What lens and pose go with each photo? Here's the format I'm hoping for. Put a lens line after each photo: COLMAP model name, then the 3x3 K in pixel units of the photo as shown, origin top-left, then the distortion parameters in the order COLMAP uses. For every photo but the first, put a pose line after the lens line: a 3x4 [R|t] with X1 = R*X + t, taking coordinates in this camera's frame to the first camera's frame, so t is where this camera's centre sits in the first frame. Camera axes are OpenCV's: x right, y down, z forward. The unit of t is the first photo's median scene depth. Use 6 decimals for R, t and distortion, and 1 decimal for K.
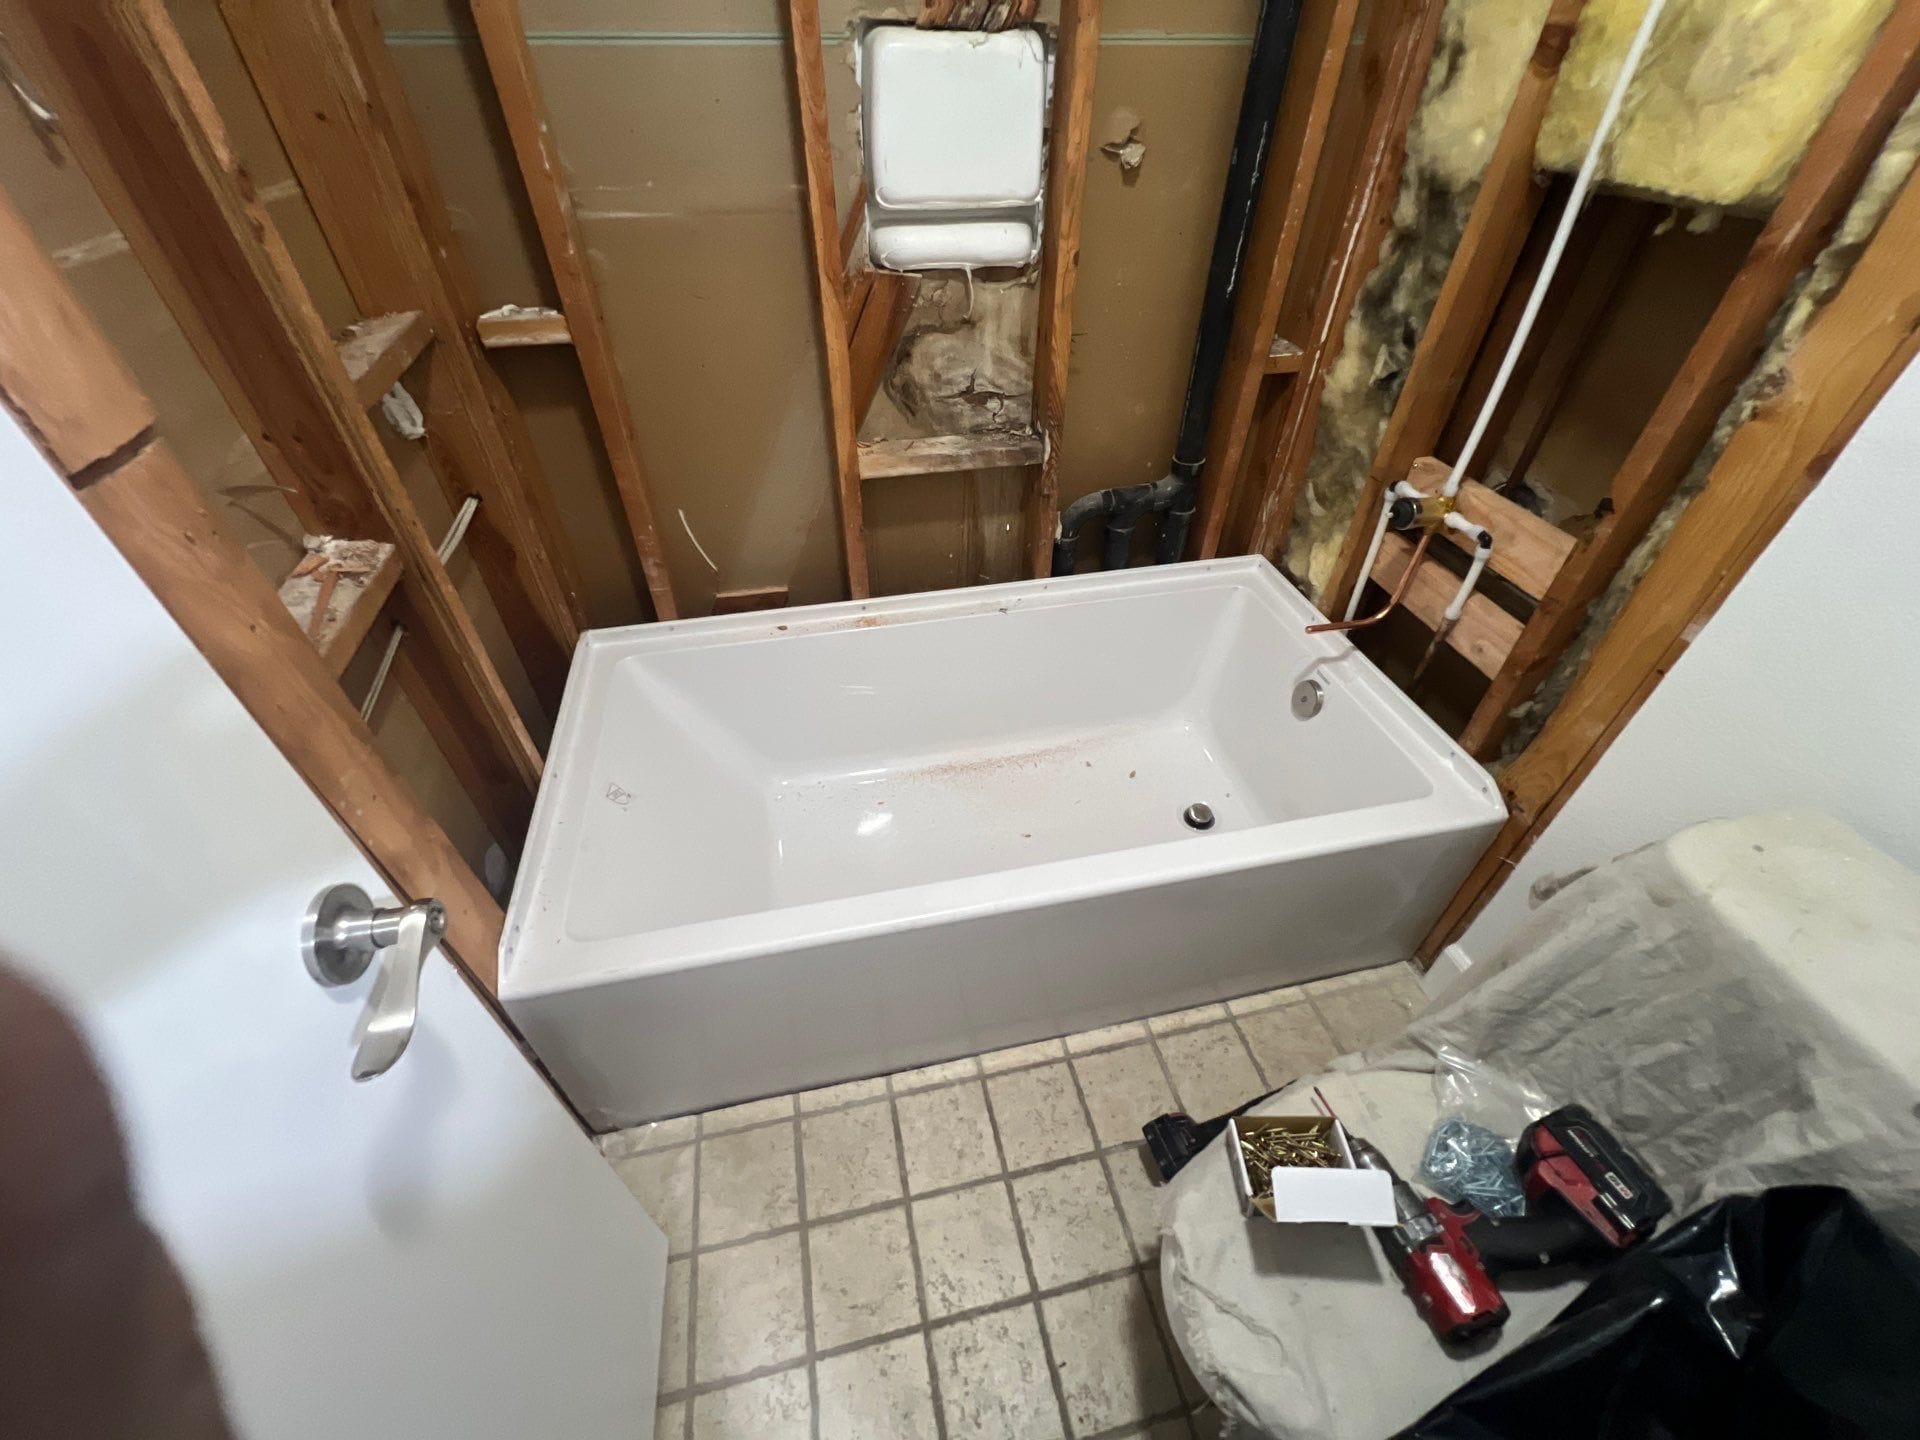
lens RADIAL K [[767.4, 0, 959.4], [0, 767.4, 710.8], [0, 0, 1]] dist [0.001323, -0.000049]
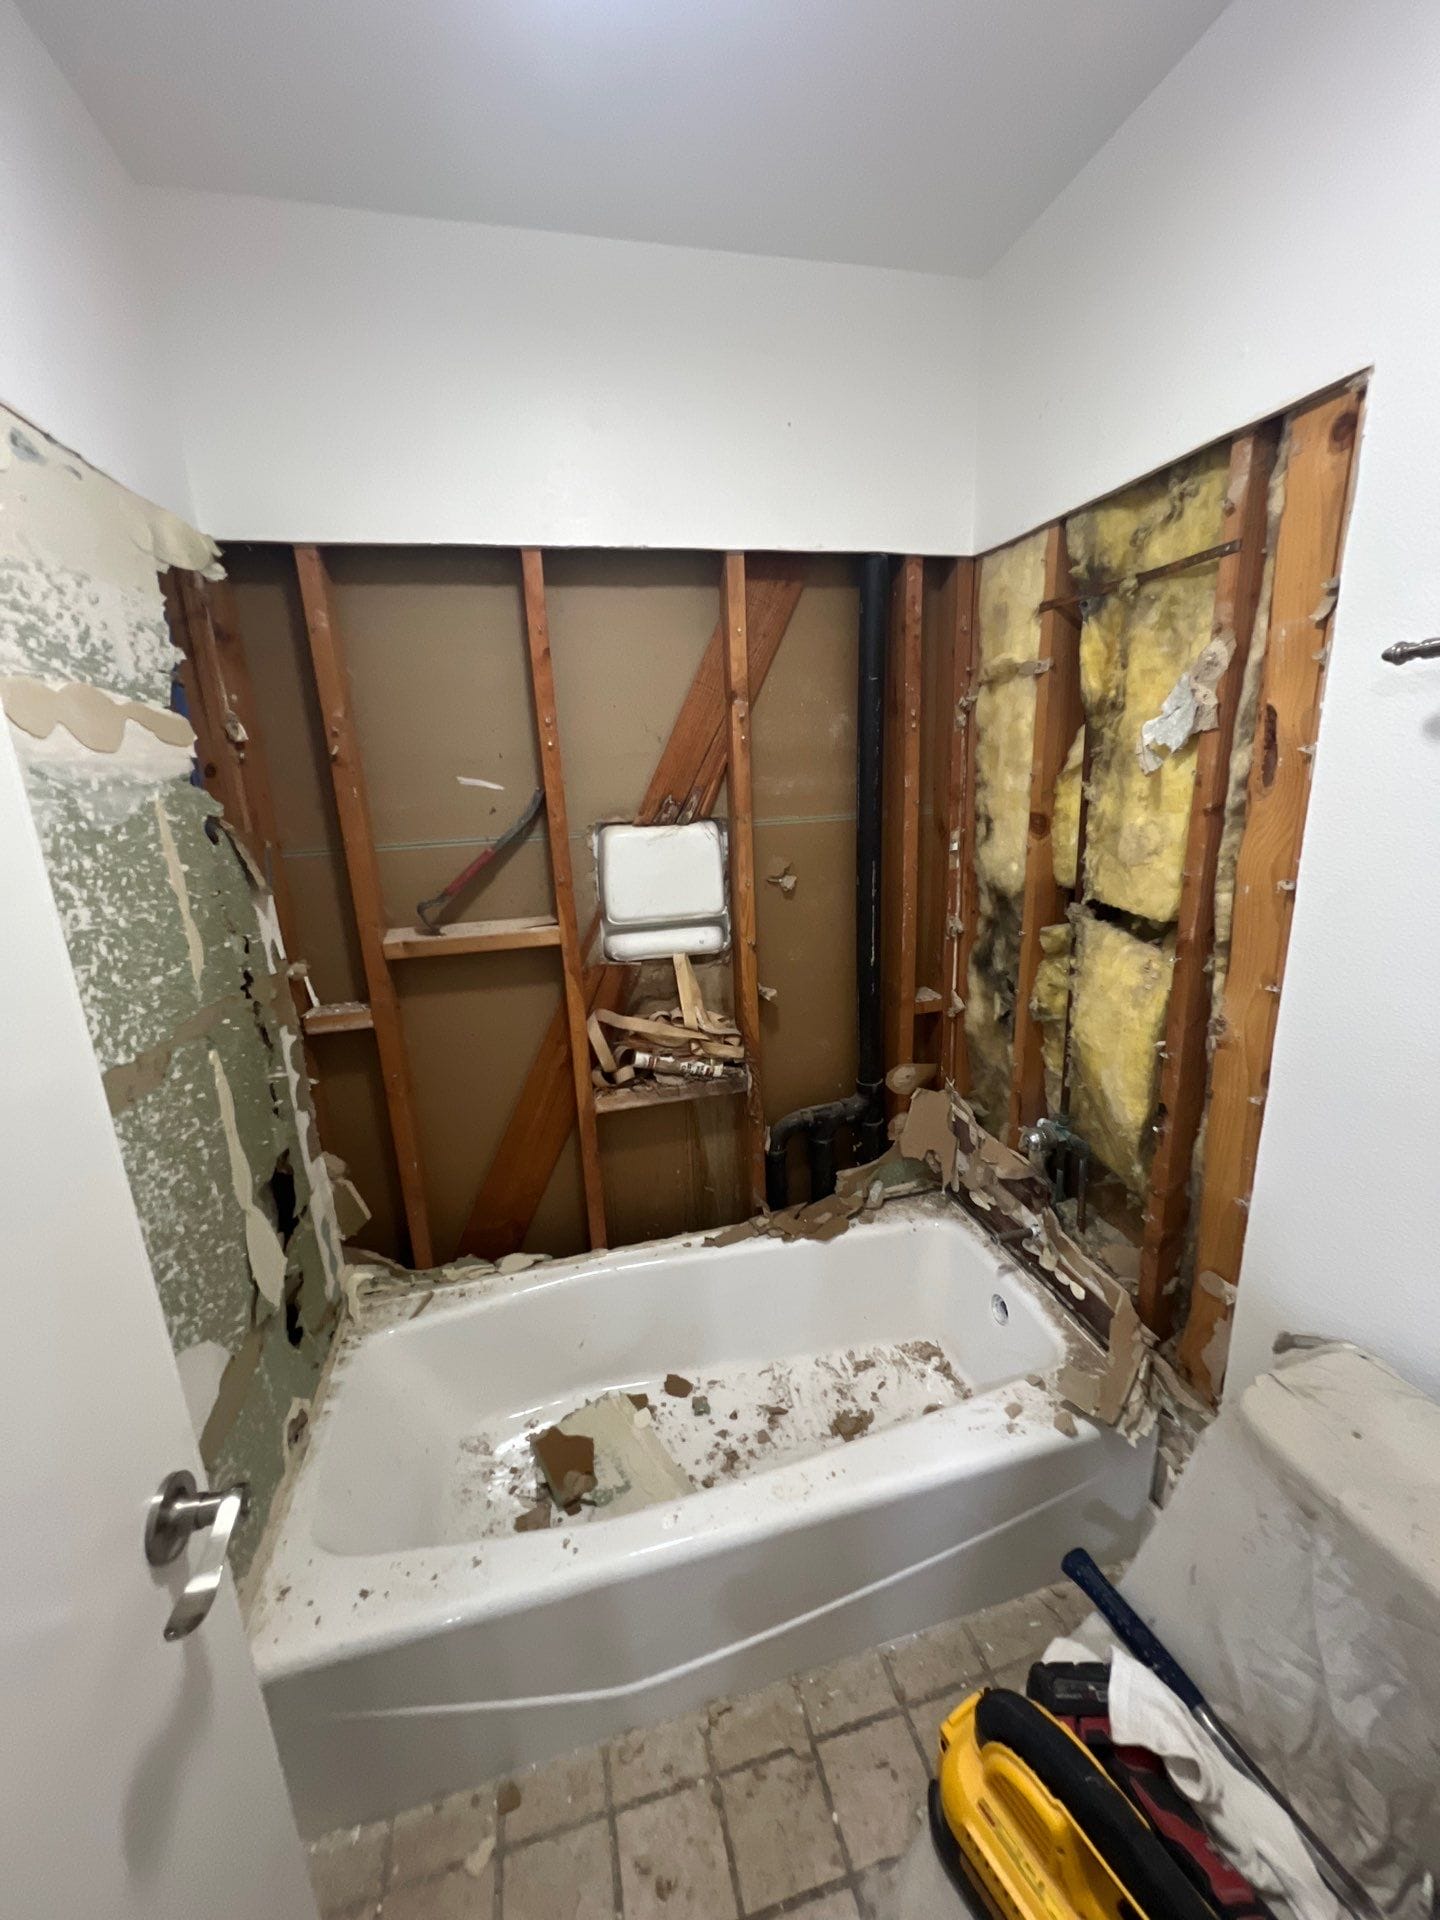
lens RADIAL K [[760.4, 0, 729.0], [0, 760.4, 958.4], [0, 0, 1]] dist [0.001739, 0.000220]
pose [[0.998441, -0.050287, 0.024213, 0.074798], [0.055808, 0.893965, -0.444648, 0.028430], [0.000715, 0.445306, 0.895378, -0.211523]]
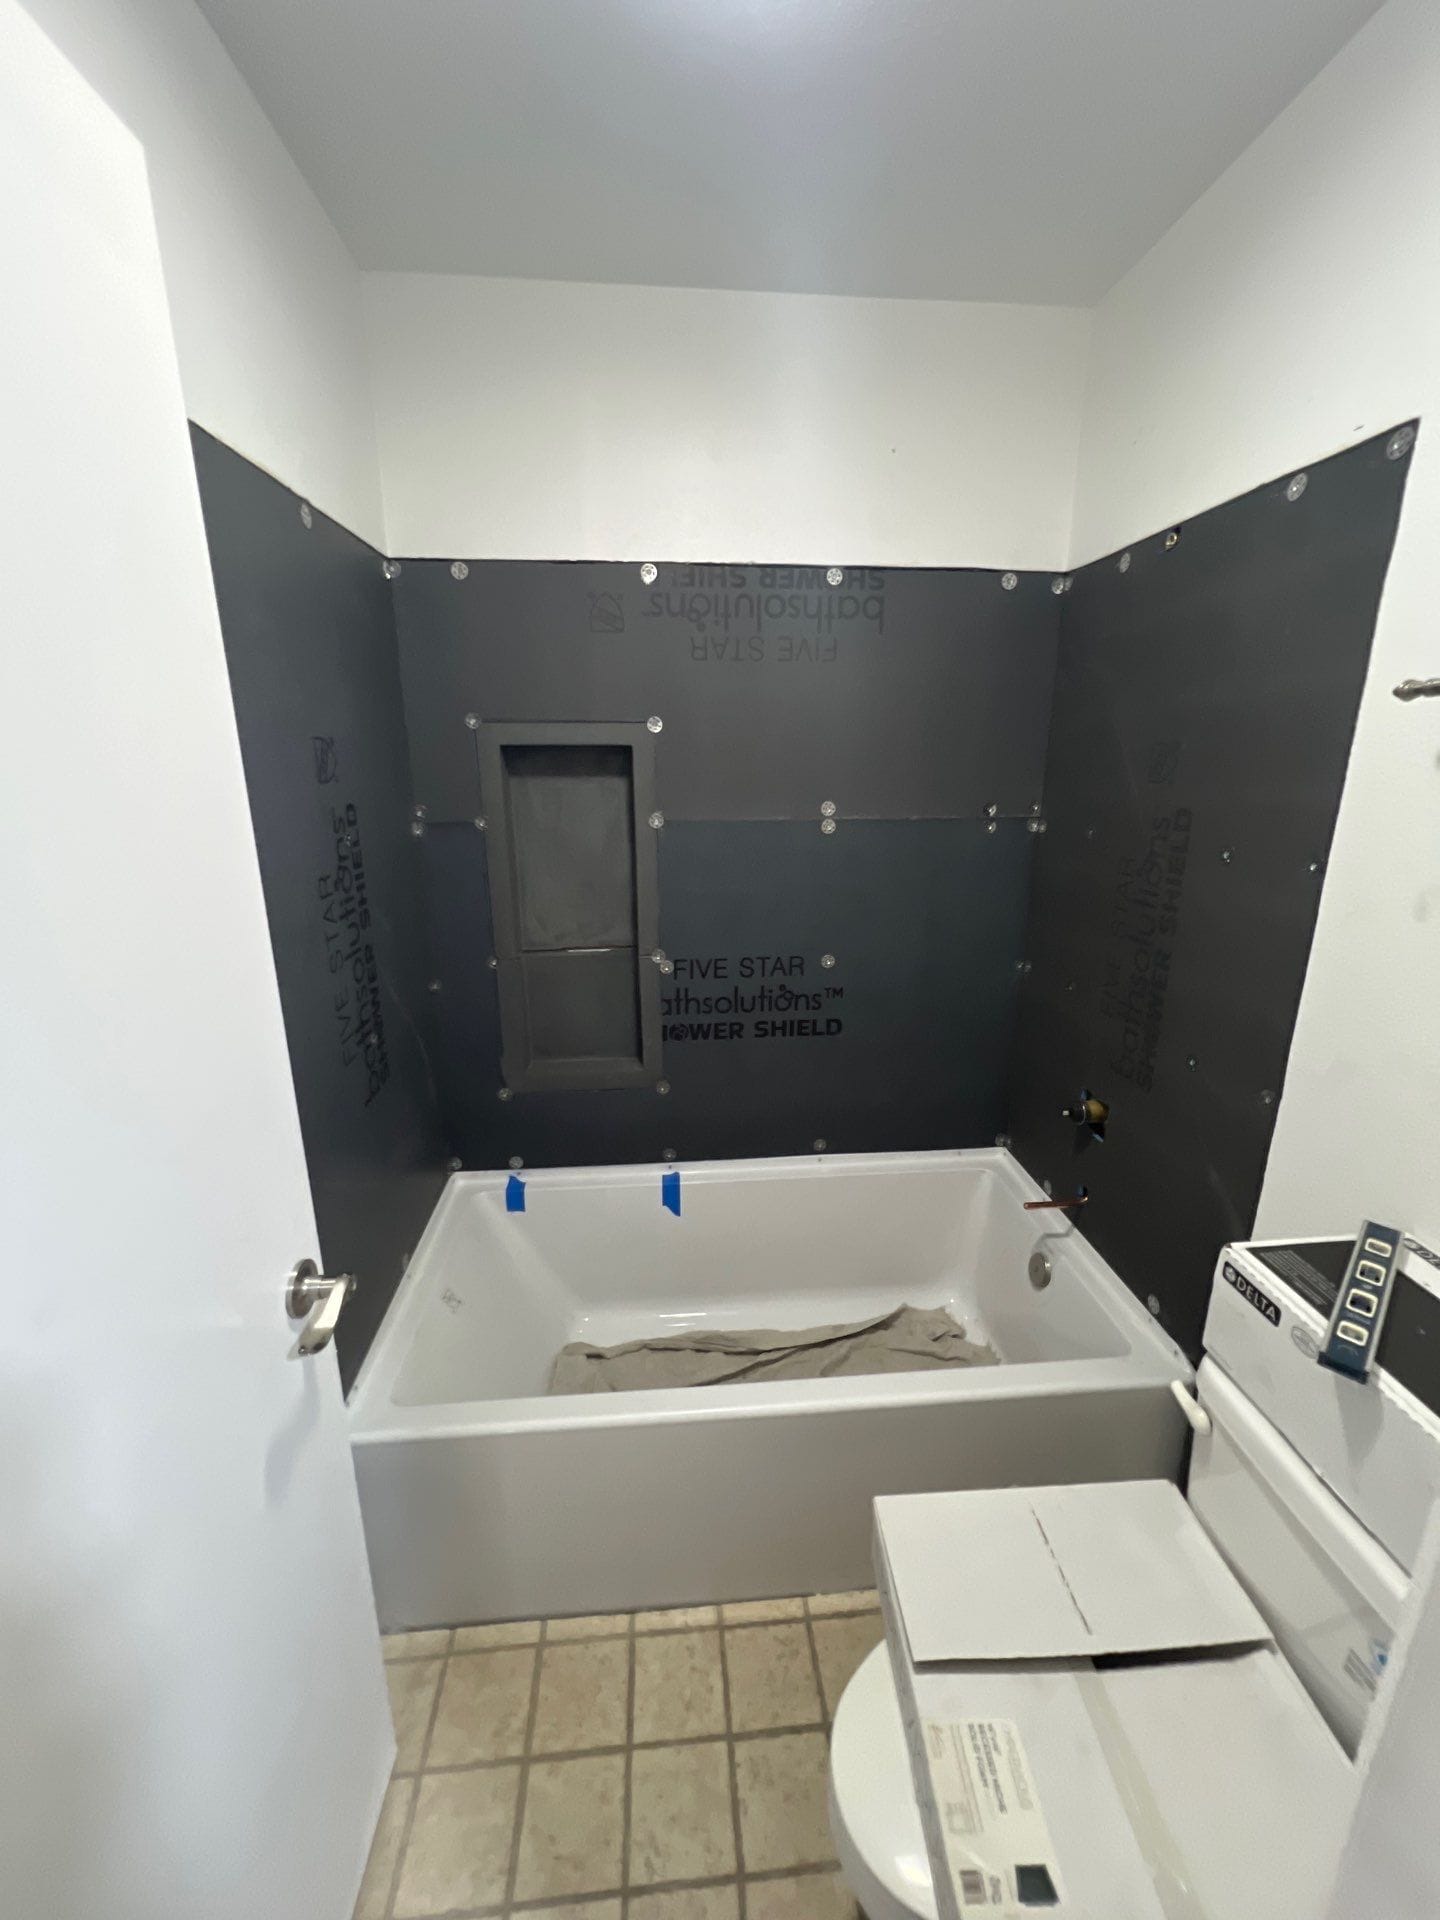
lens RADIAL K [[760.4, 0, 729.0], [0, 760.4, 958.4], [0, 0, 1]] dist [0.001739, 0.000220]
pose [[0.992443, 0.031574, -0.118573, 0.139271], [-0.080027, 0.899080, -0.430408, 0.113043], [0.093017, 0.436645, 0.894812, -0.322027]]
